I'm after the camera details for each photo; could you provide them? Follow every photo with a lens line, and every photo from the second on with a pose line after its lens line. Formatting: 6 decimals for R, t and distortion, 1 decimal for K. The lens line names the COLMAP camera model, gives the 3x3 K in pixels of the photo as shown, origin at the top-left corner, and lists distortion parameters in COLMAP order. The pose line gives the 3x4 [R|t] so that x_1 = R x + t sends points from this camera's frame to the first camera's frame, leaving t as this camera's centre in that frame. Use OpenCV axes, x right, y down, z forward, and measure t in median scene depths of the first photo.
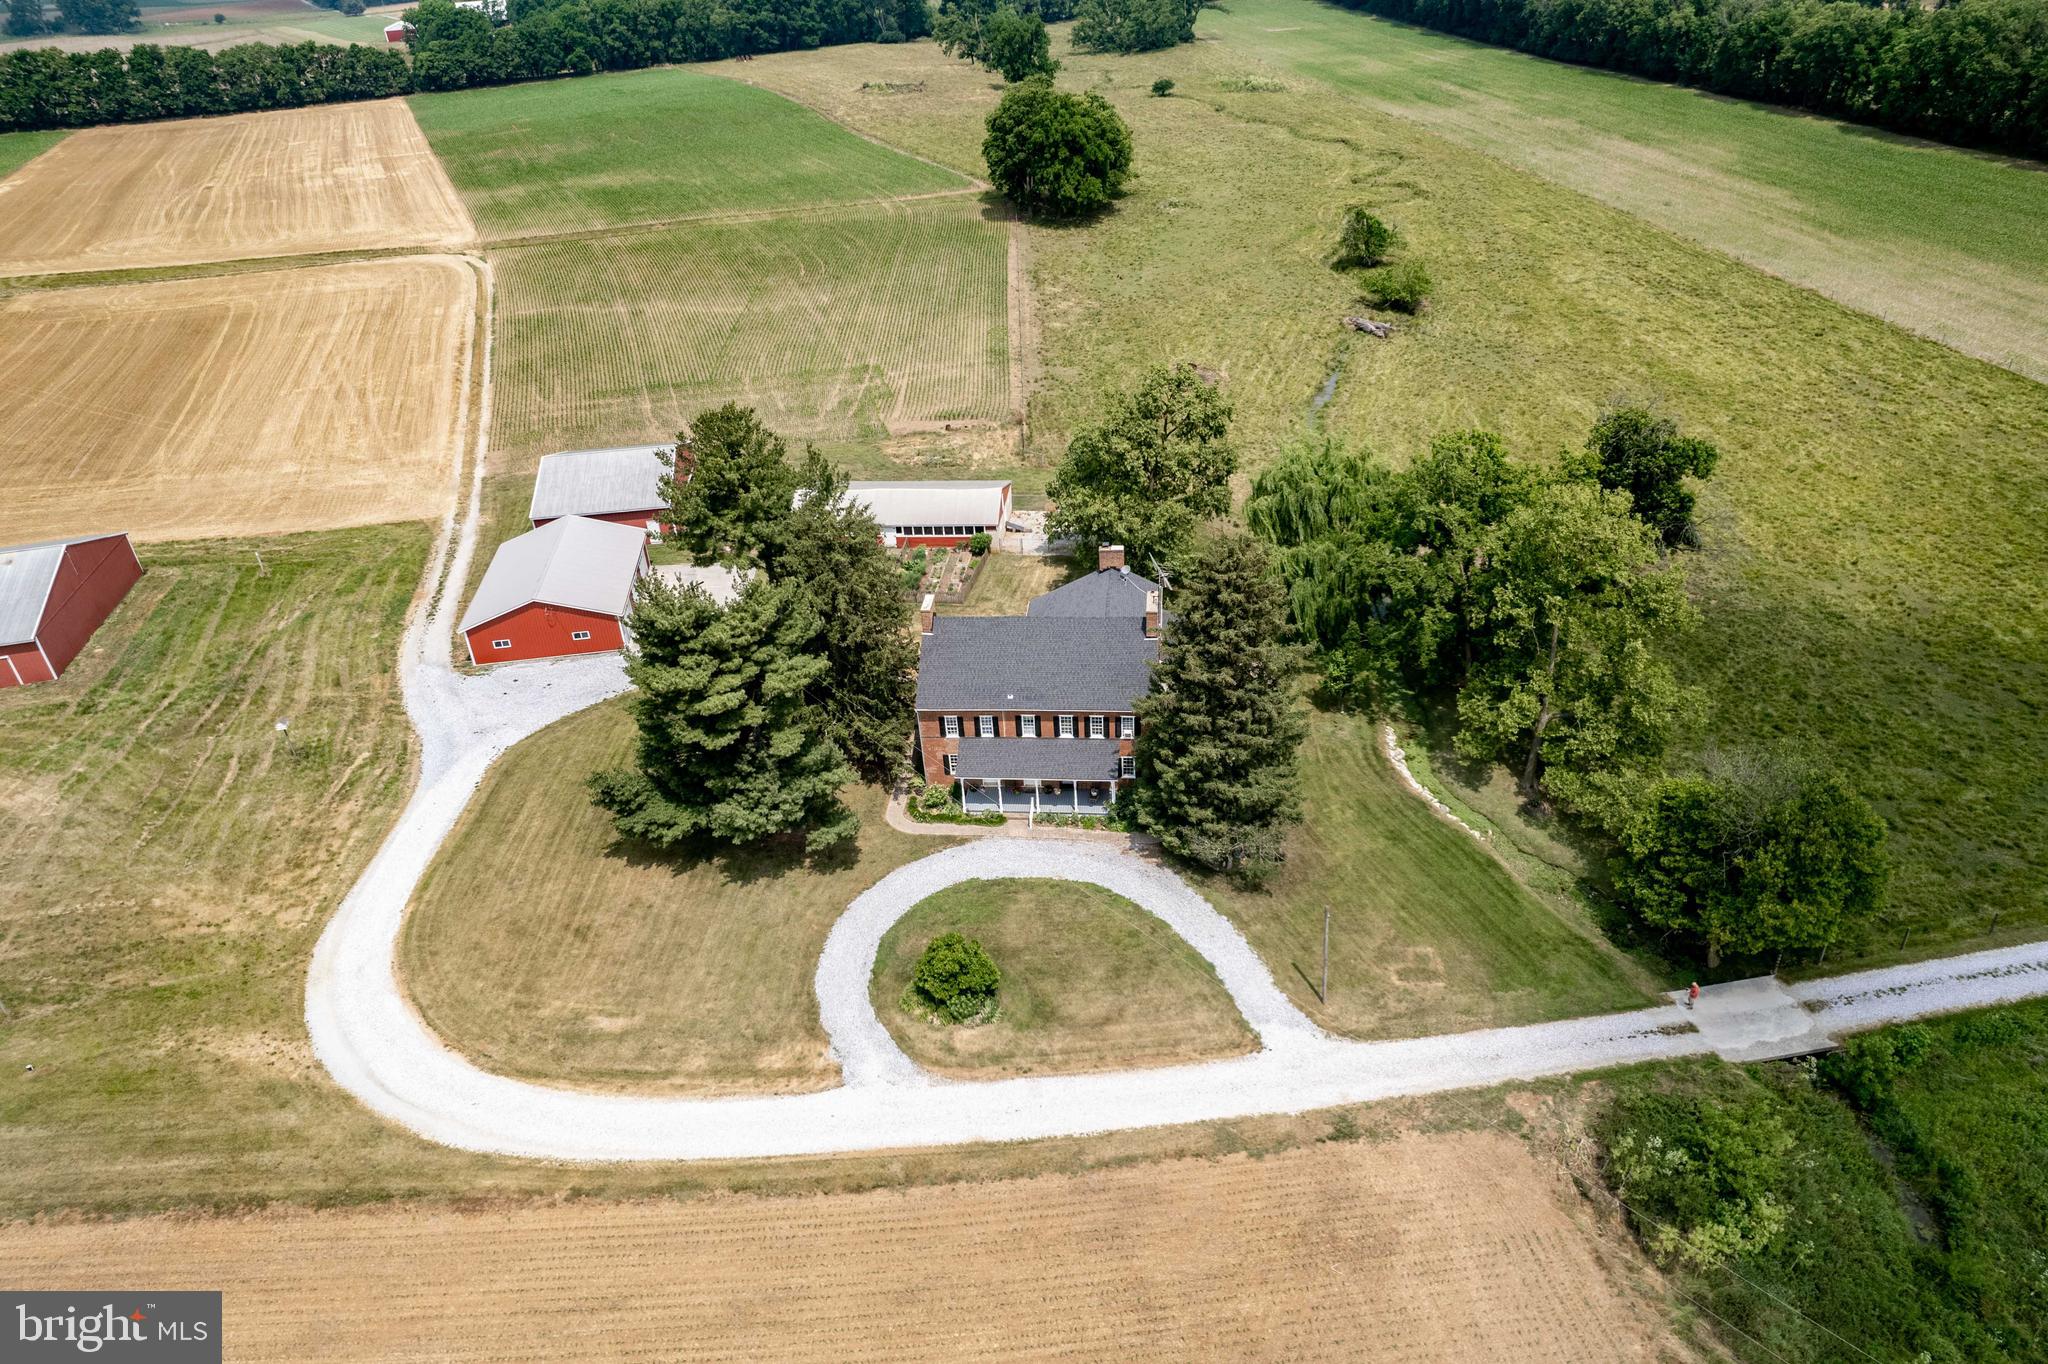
lens RADIAL K [[1349.1, 0, 1024.0], [0, 1349.1, 682.0], [0, 0, 1]] dist [-0.074549, 0.067834]
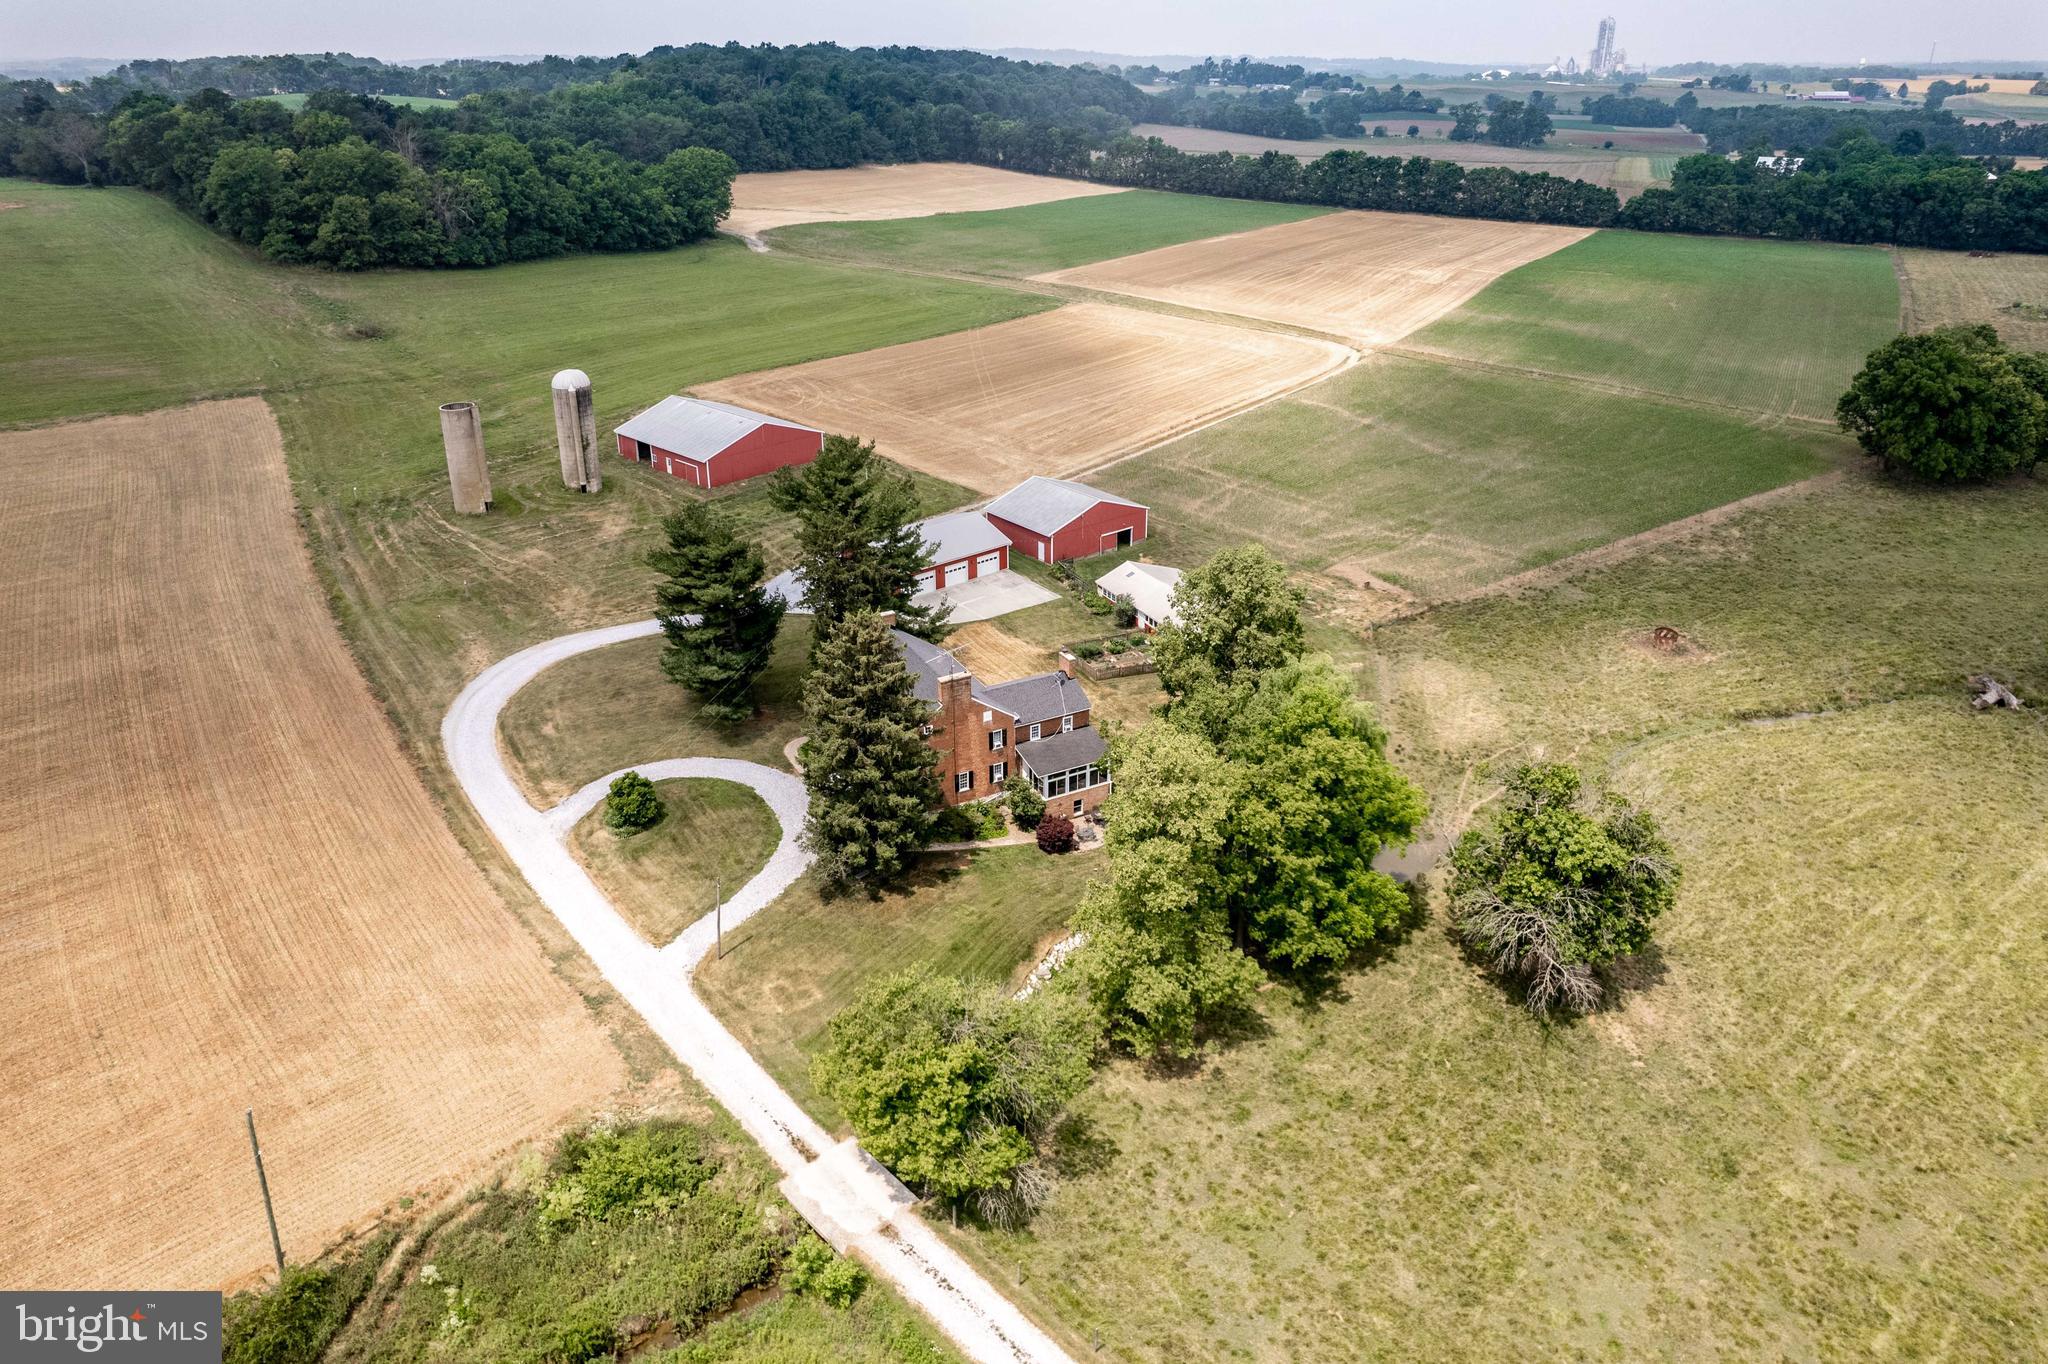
lens RADIAL K [[1312.1, 0, 1024.0], [0, 1312.1, 682.0], [0, 0, 1]] dist [-0.073395, 0.063758]
pose [[0.557293, 0.407154, -0.723637, 0.822058], [-0.458712, 0.877421, 0.140414, -0.208009], [0.692105, 0.253689, 0.675747, 0.210757]]
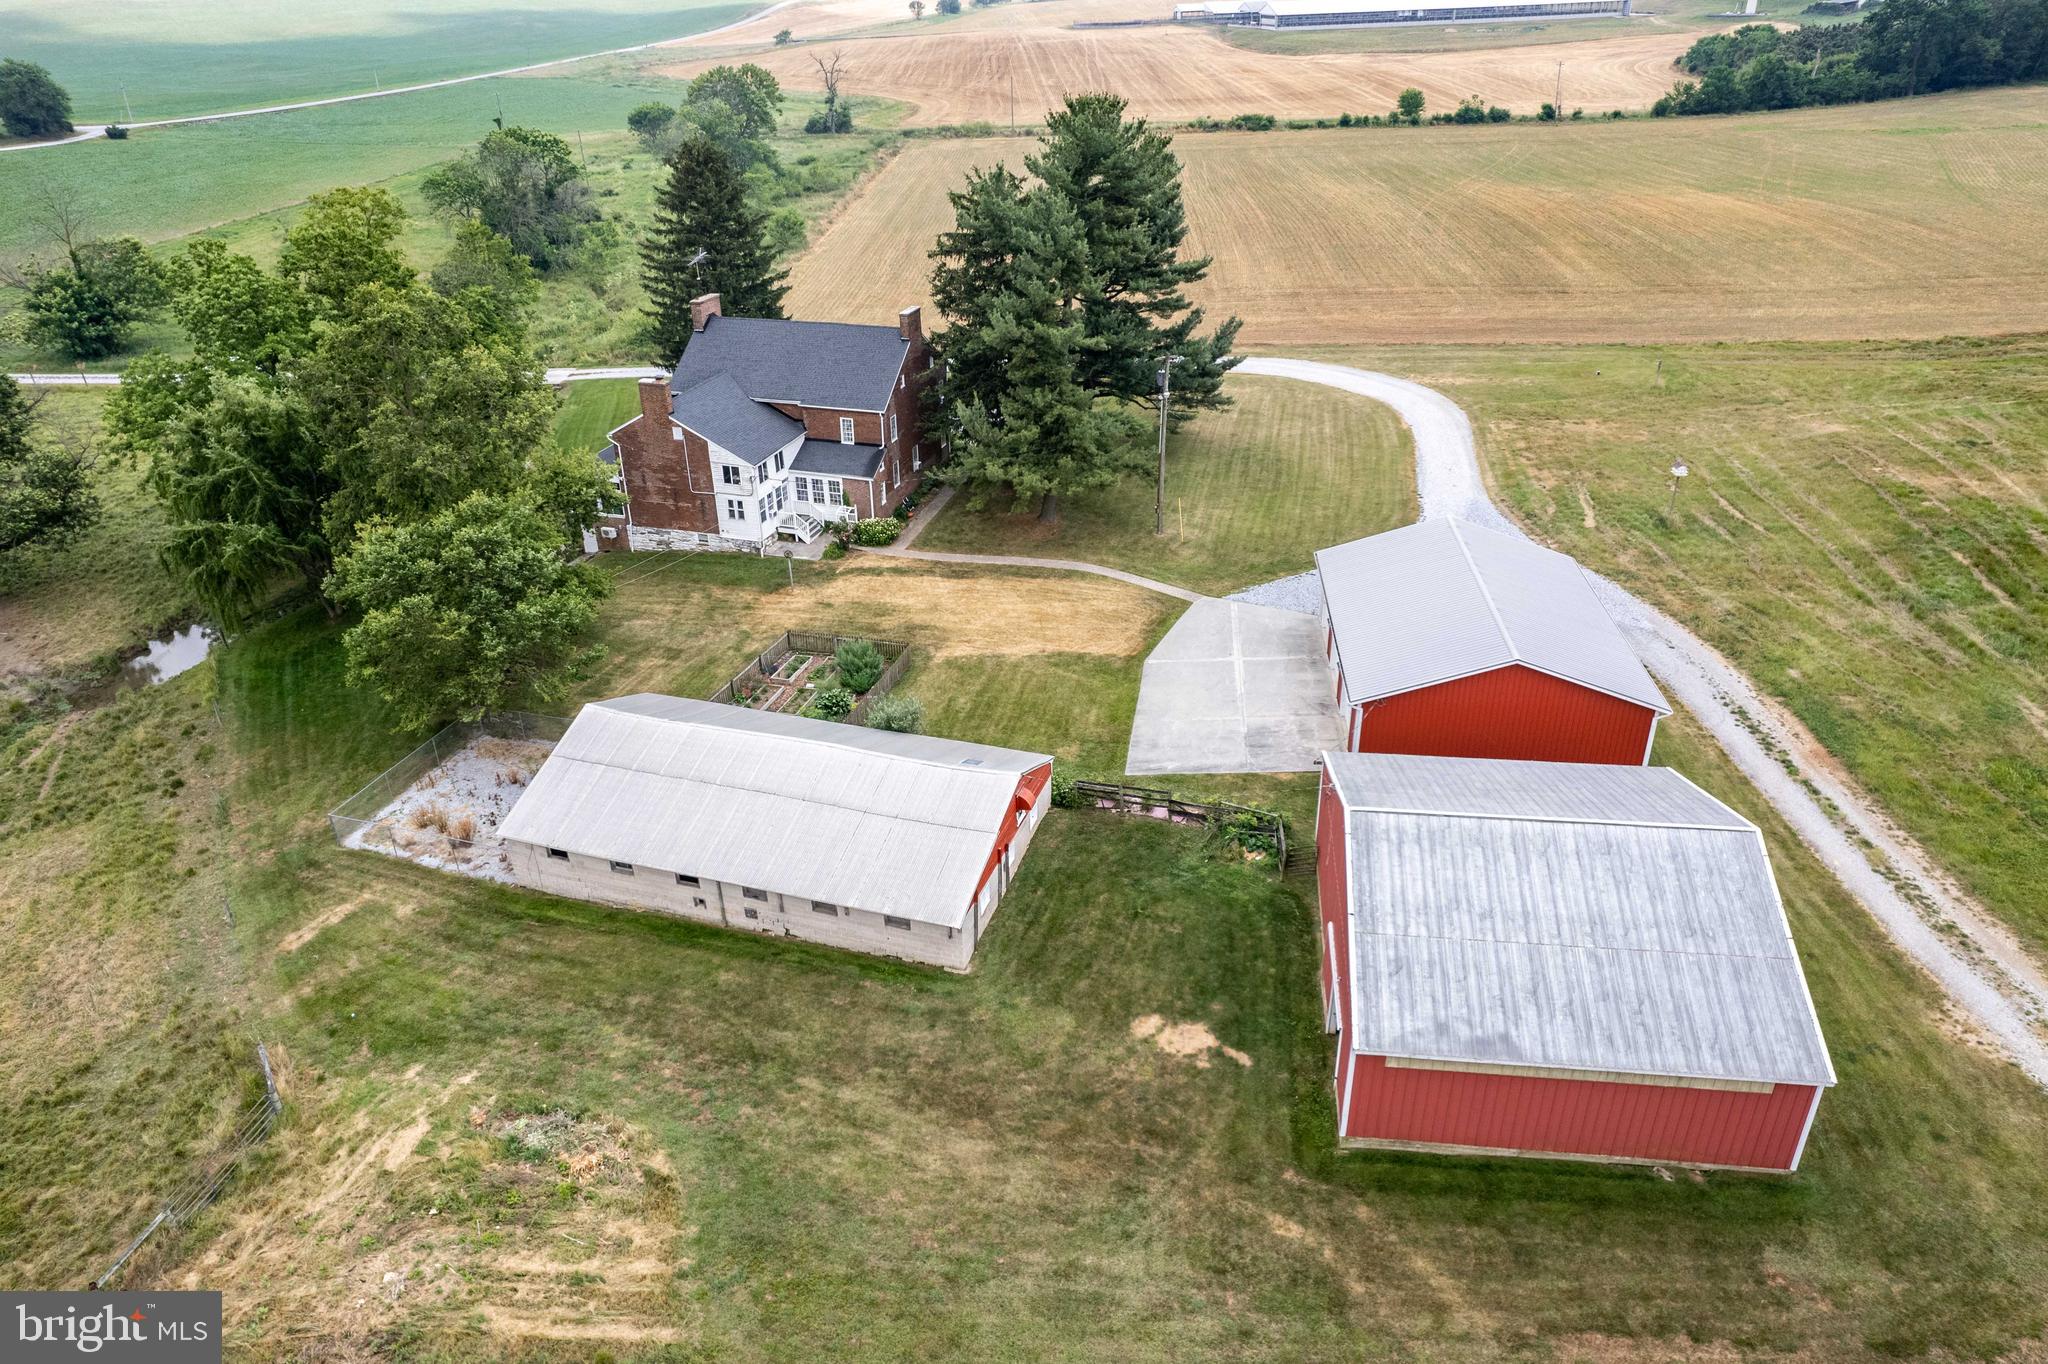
lens RADIAL K [[1371.8, 0, 1021.0], [0, 1371.8, 677.3], [0, 0, 1]] dist [-0.075486, 0.070277]
pose [[-0.974140, -0.032145, 0.223646, -0.322187], [0.175837, 0.513739, 0.839734, -0.625363], [-0.141889, 0.857344, -0.494802, 1.452190]]
